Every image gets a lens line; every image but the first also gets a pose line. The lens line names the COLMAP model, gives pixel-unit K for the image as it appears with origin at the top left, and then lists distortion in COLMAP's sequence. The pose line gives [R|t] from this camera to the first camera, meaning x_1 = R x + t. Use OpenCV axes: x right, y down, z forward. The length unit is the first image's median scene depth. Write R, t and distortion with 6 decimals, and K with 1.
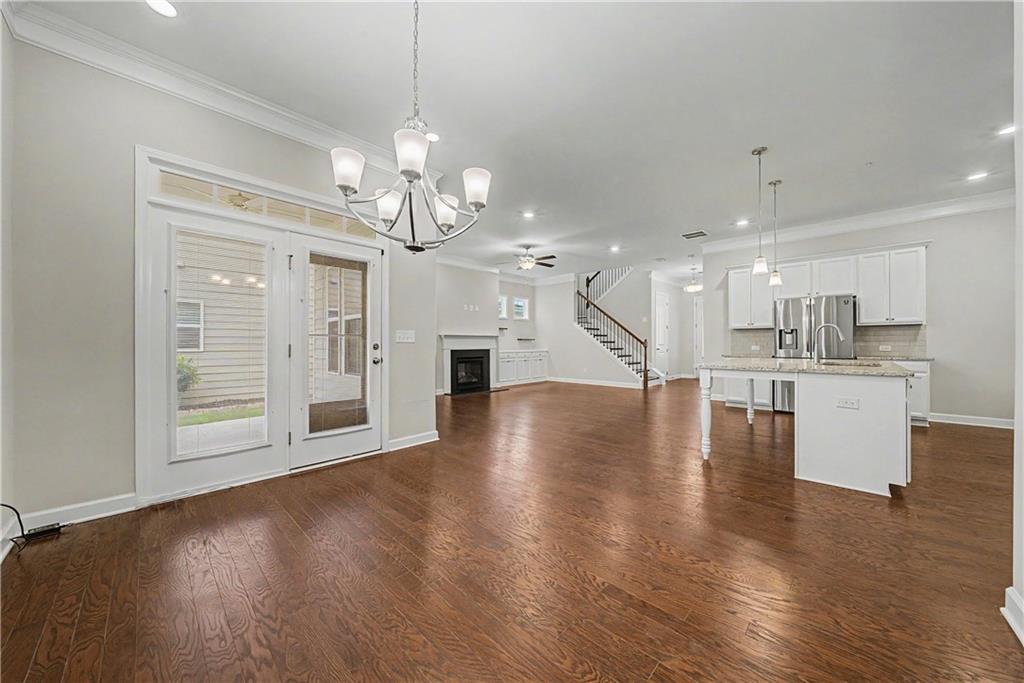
lens RADIAL K [[355.3, 0, 515.7], [0, 355.3, 341.4], [0, 0, 1]] dist [-0.006197, 0.000073]
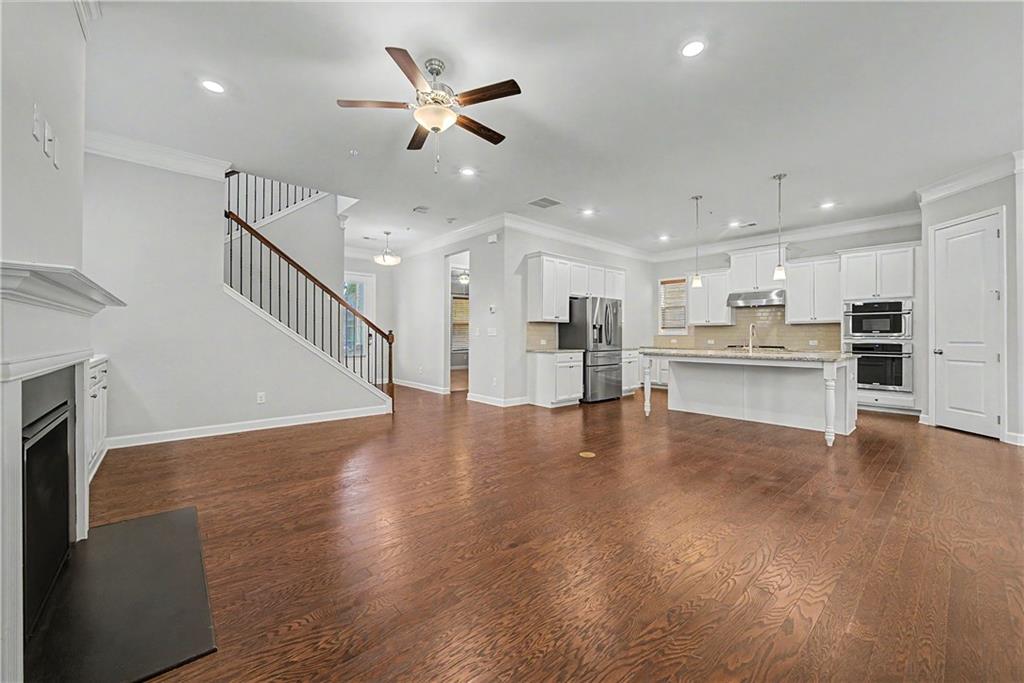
lens RADIAL K [[395.4, 0, 514.3], [0, 395.4, 336.4], [0, 0, 1]] dist [-0.003620, -0.000090]
pose [[0.087129, 0.003154, 0.996192, -0.317878], [-0.008346, 0.999962, -0.002436, 0.004561], [-0.996162, -0.008102, 0.087152, 0.794782]]
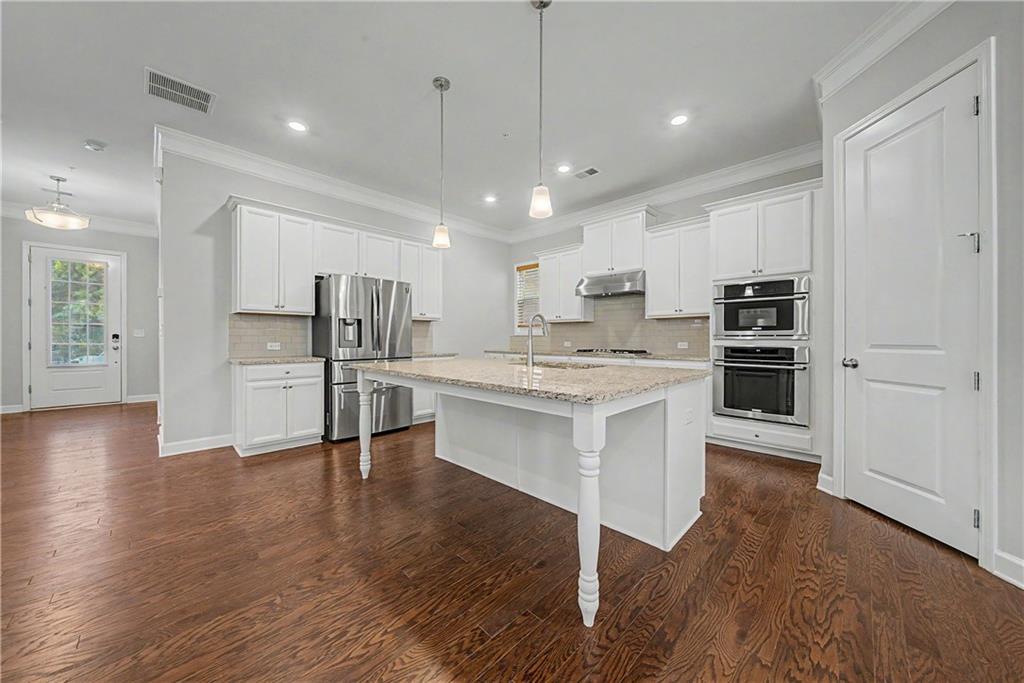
lens RADIAL K [[354.7, 0, 515.3], [0, 354.7, 339.3], [0, 0, 1]] dist [-0.007315, 0.000013]
pose [[0.009908, 0.000017, 0.999951, 0.057213], [-0.006018, 0.999982, 0.000043, 0.002959], [-0.999933, -0.006018, 0.009908, 0.463931]]
